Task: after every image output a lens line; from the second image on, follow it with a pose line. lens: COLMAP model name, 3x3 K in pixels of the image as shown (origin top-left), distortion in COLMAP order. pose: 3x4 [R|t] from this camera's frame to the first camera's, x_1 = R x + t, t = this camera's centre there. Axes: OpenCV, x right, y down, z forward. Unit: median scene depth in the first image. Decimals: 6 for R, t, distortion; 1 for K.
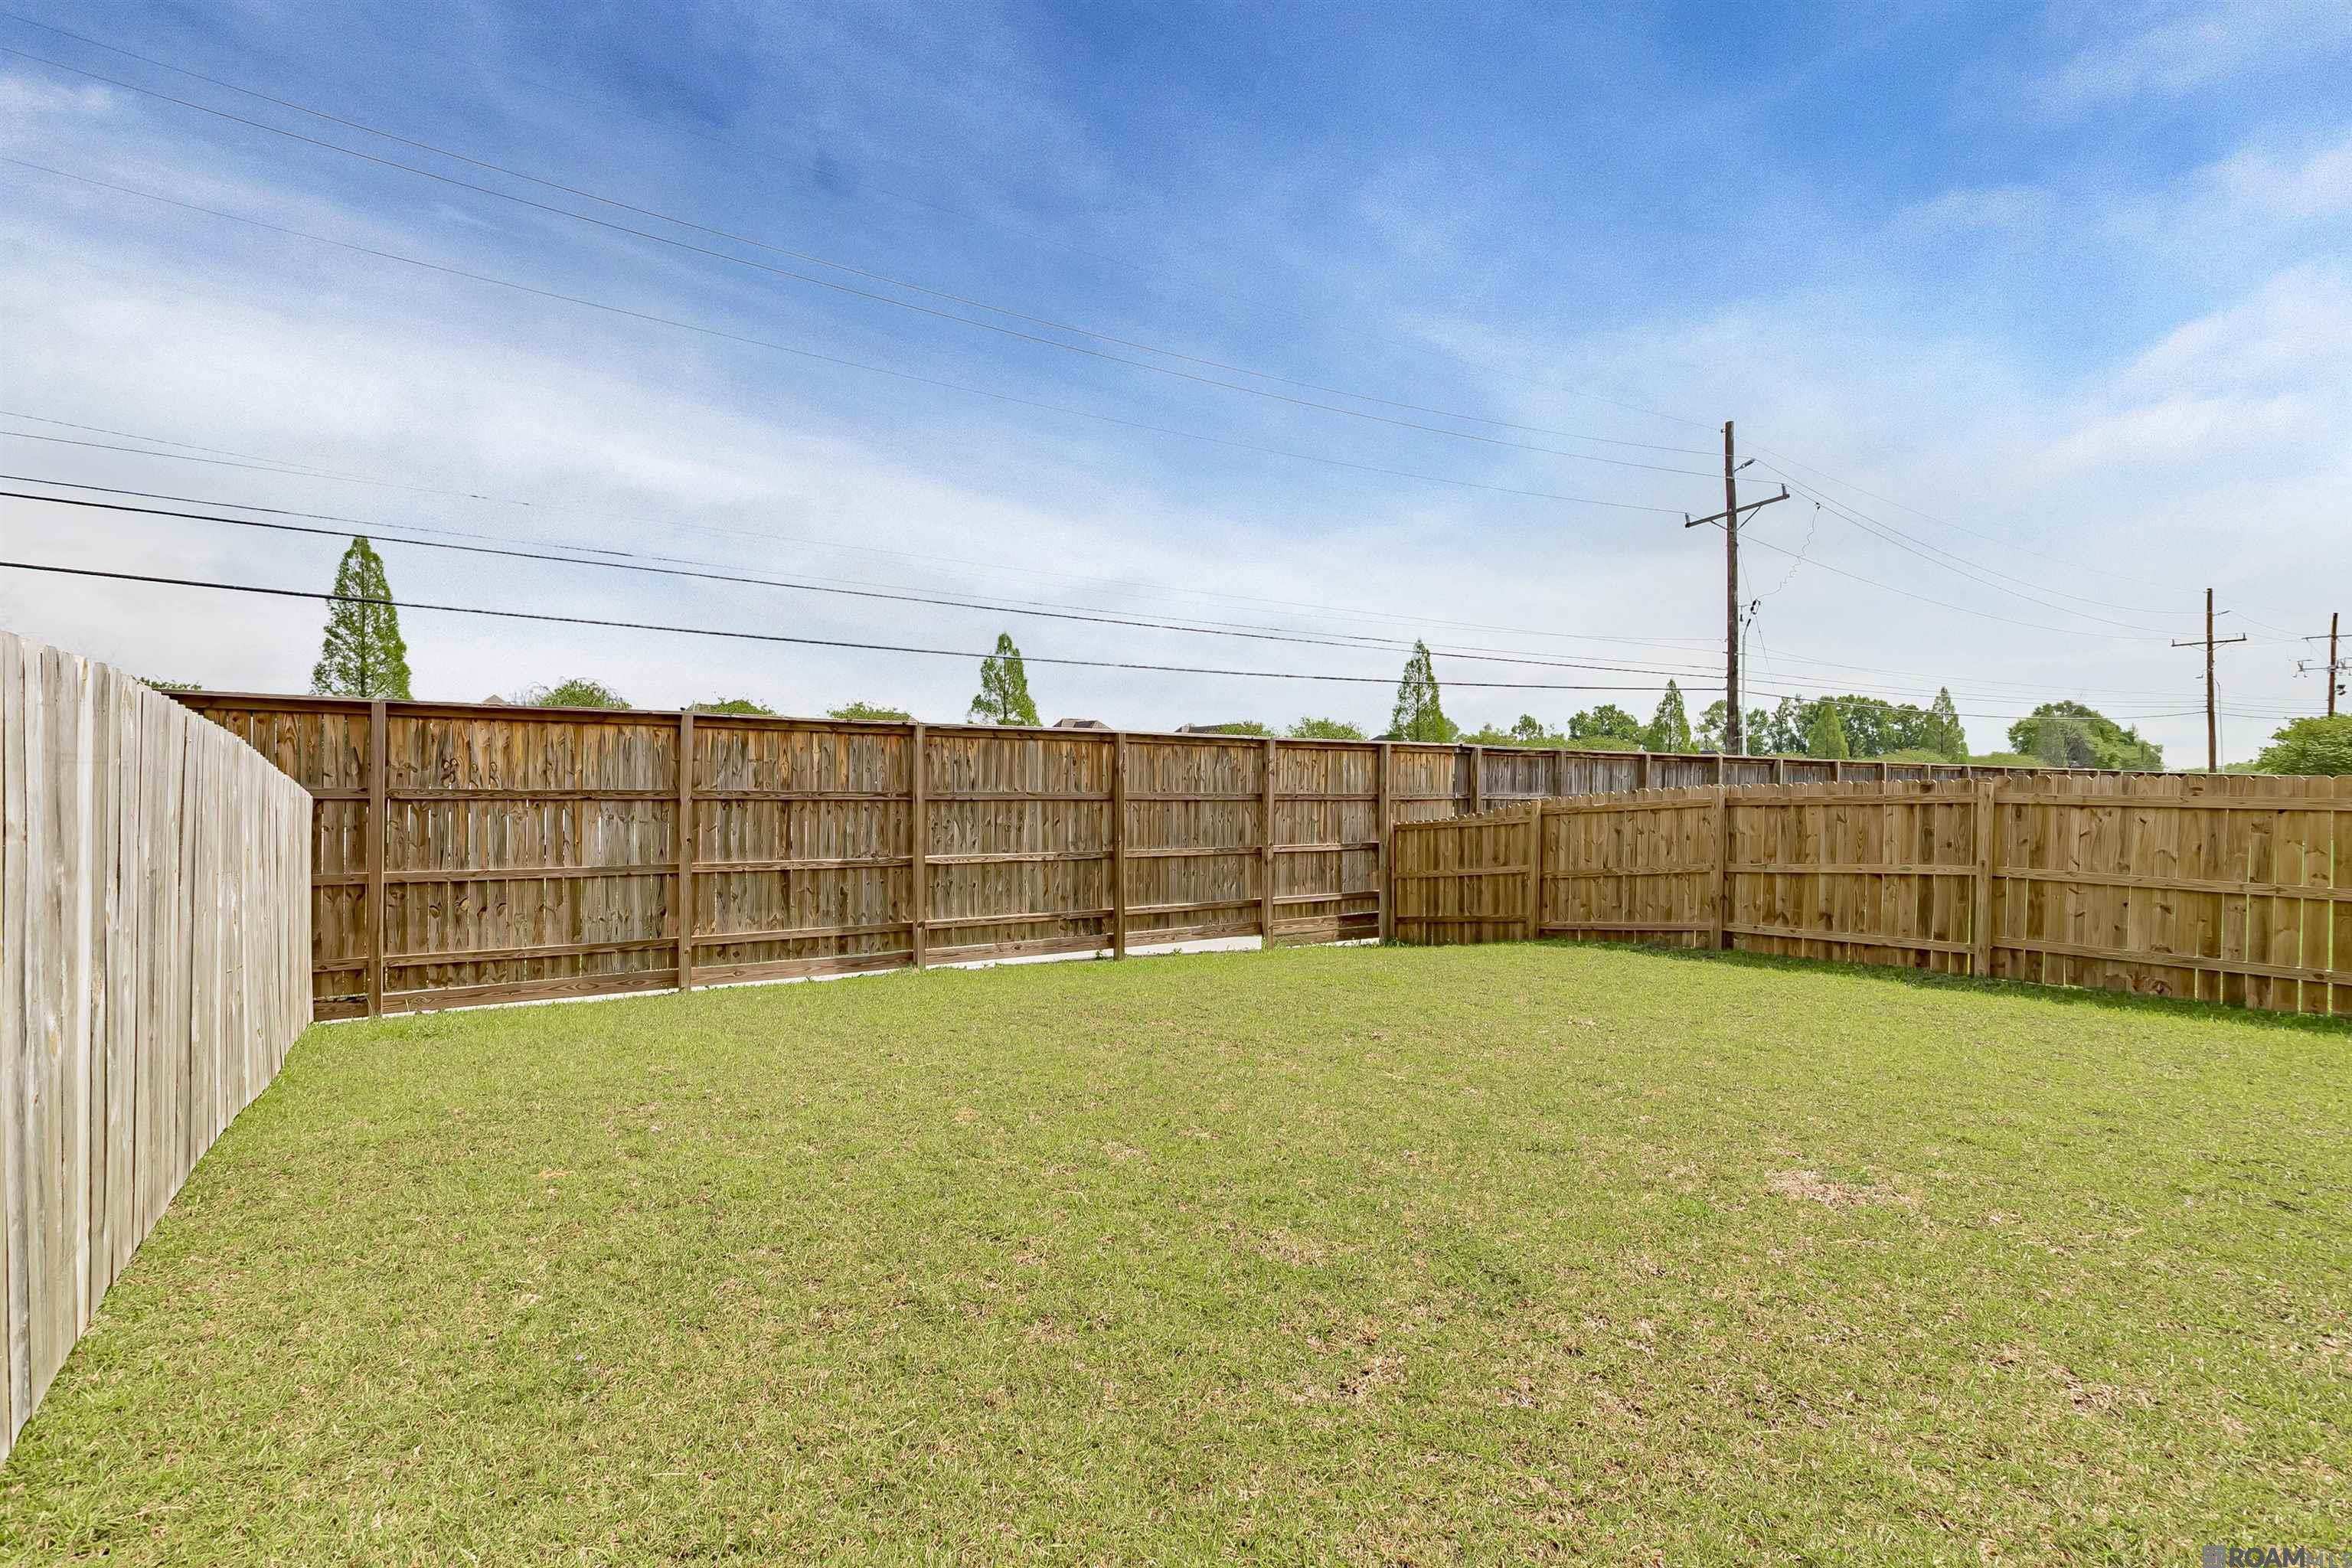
lens RADIAL K [[1026.7, 0, 1176.0], [0, 1026.7, 784.0], [0, 0, 1]] dist [-0.033328, 0.000060]
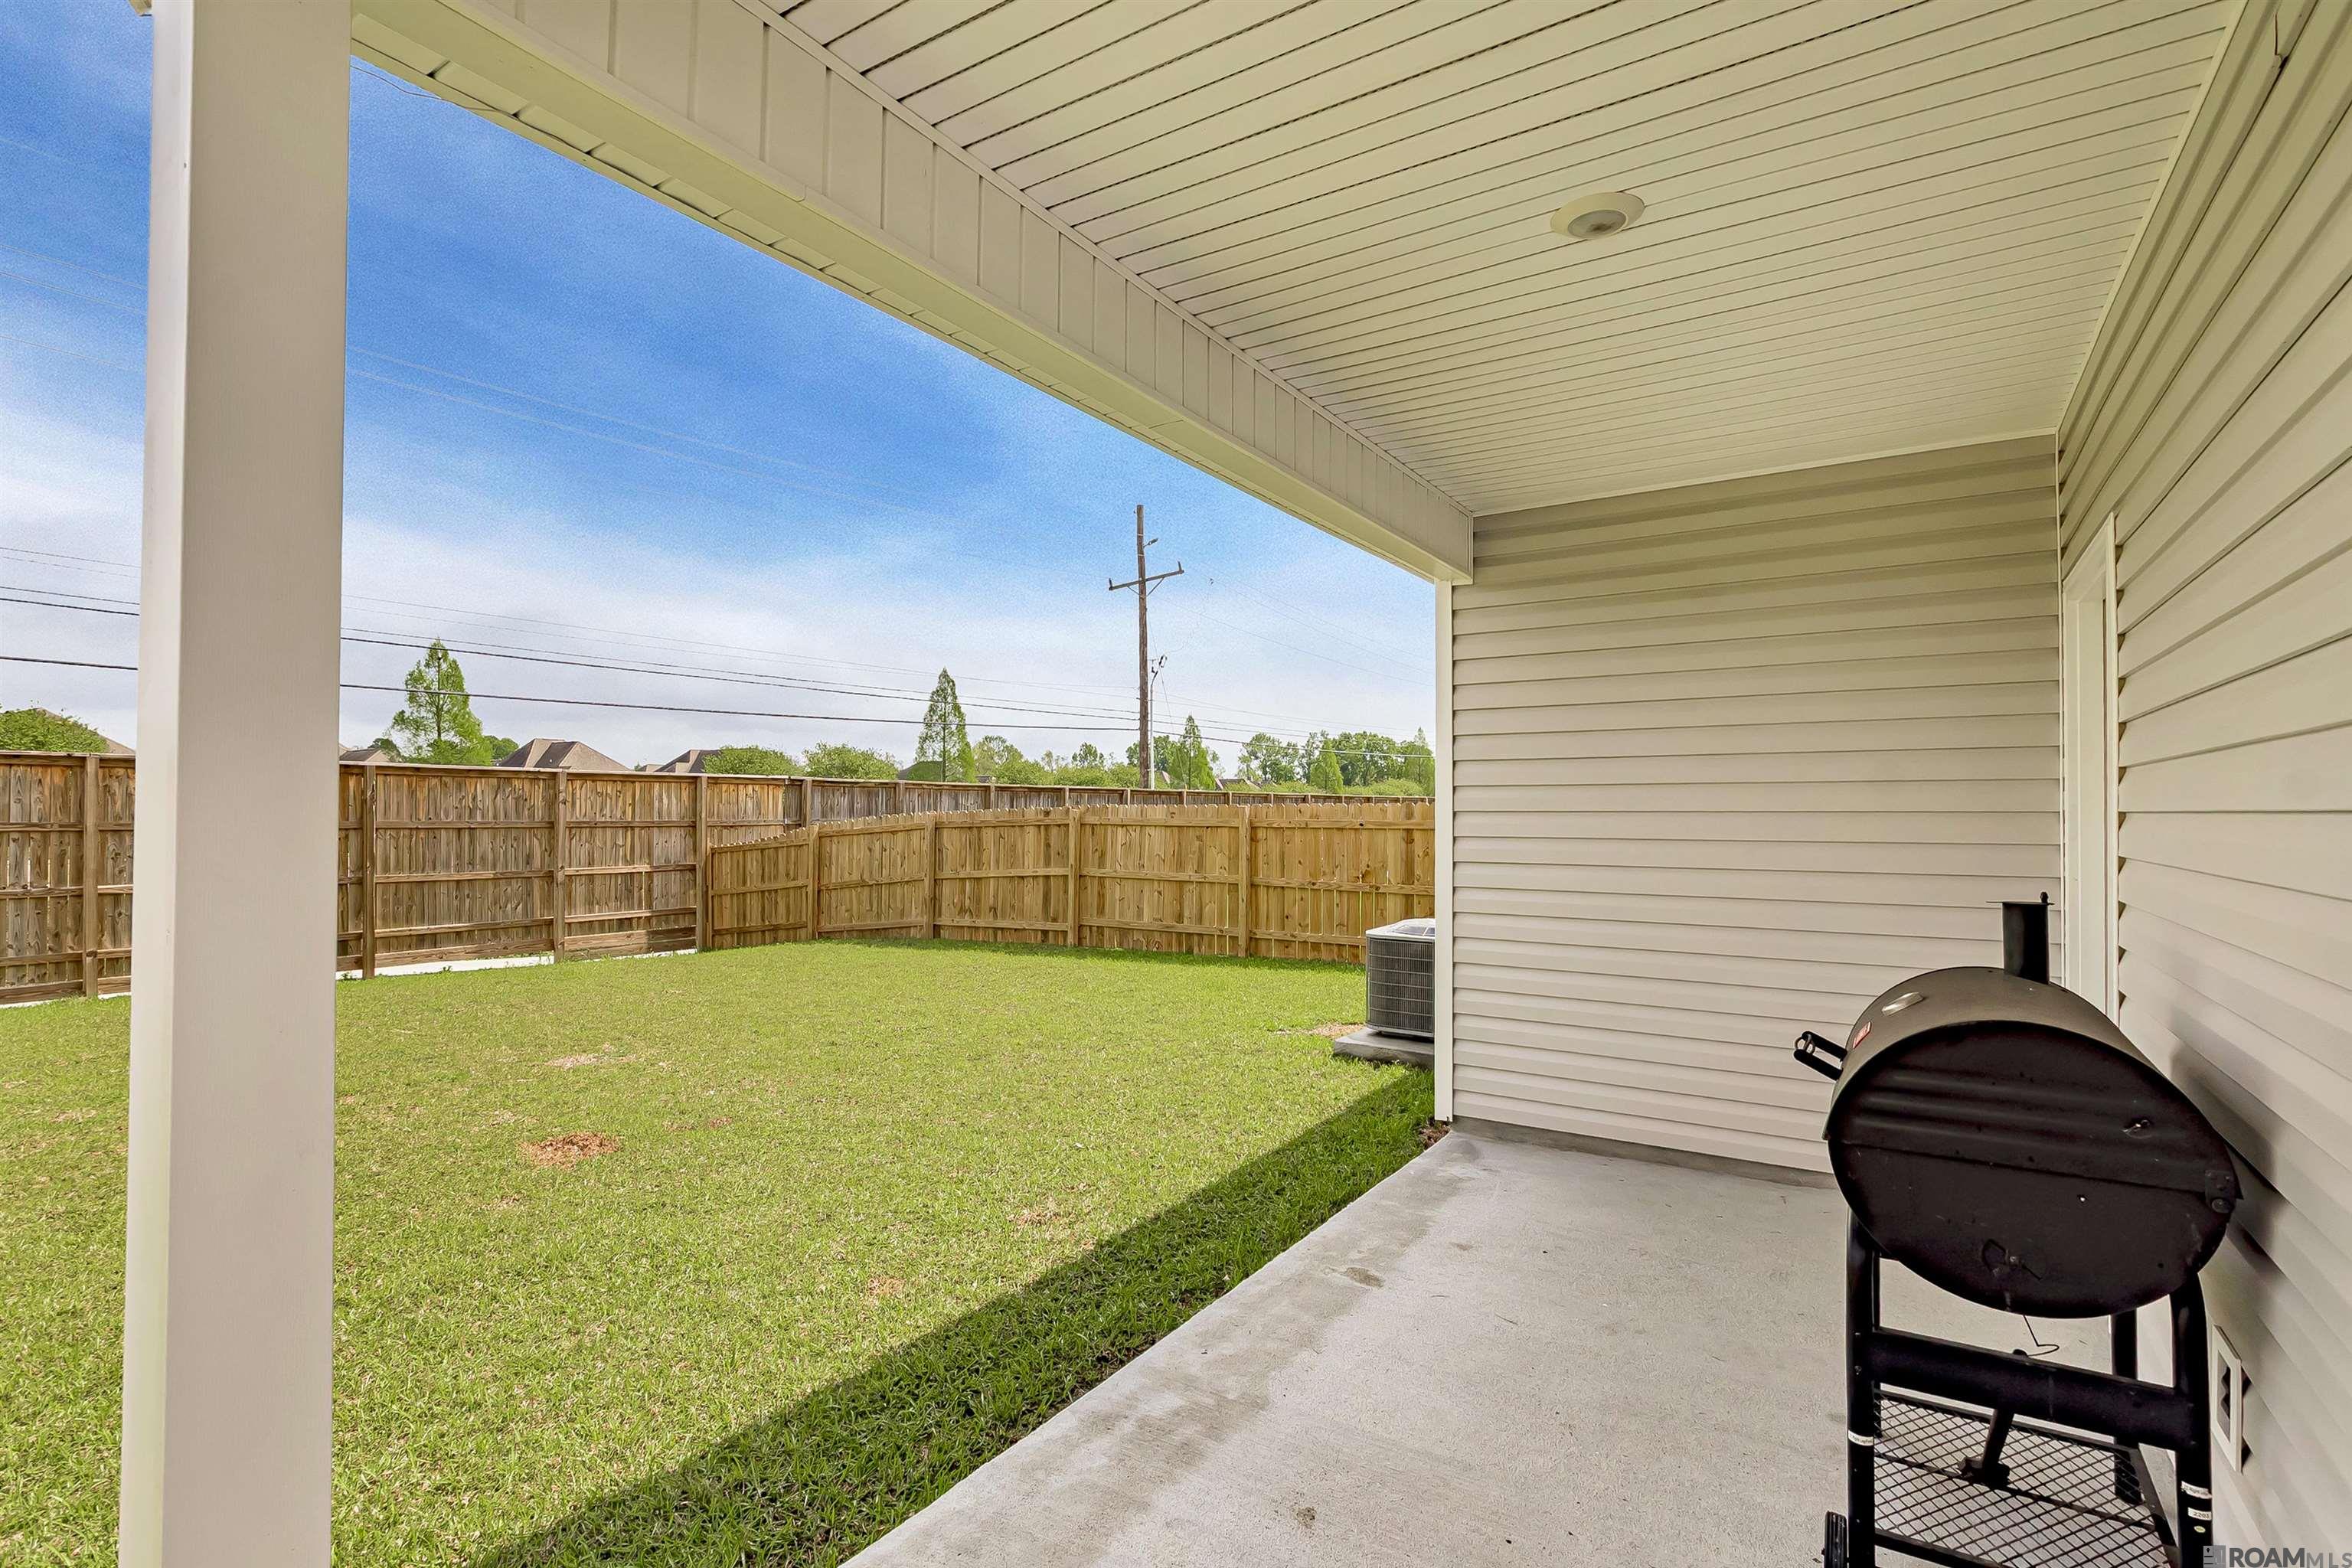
lens RADIAL K [[1021.8, 0, 1176.0], [0, 1021.8, 784.0], [0, 0, 1]] dist [-0.000339, -0.008102]
pose [[0.911266, 0.005701, 0.411778, 0.250421], [0.004835, 0.999687, -0.024541, -0.000642], [-0.411789, 0.024354, 0.910954, -0.280166]]
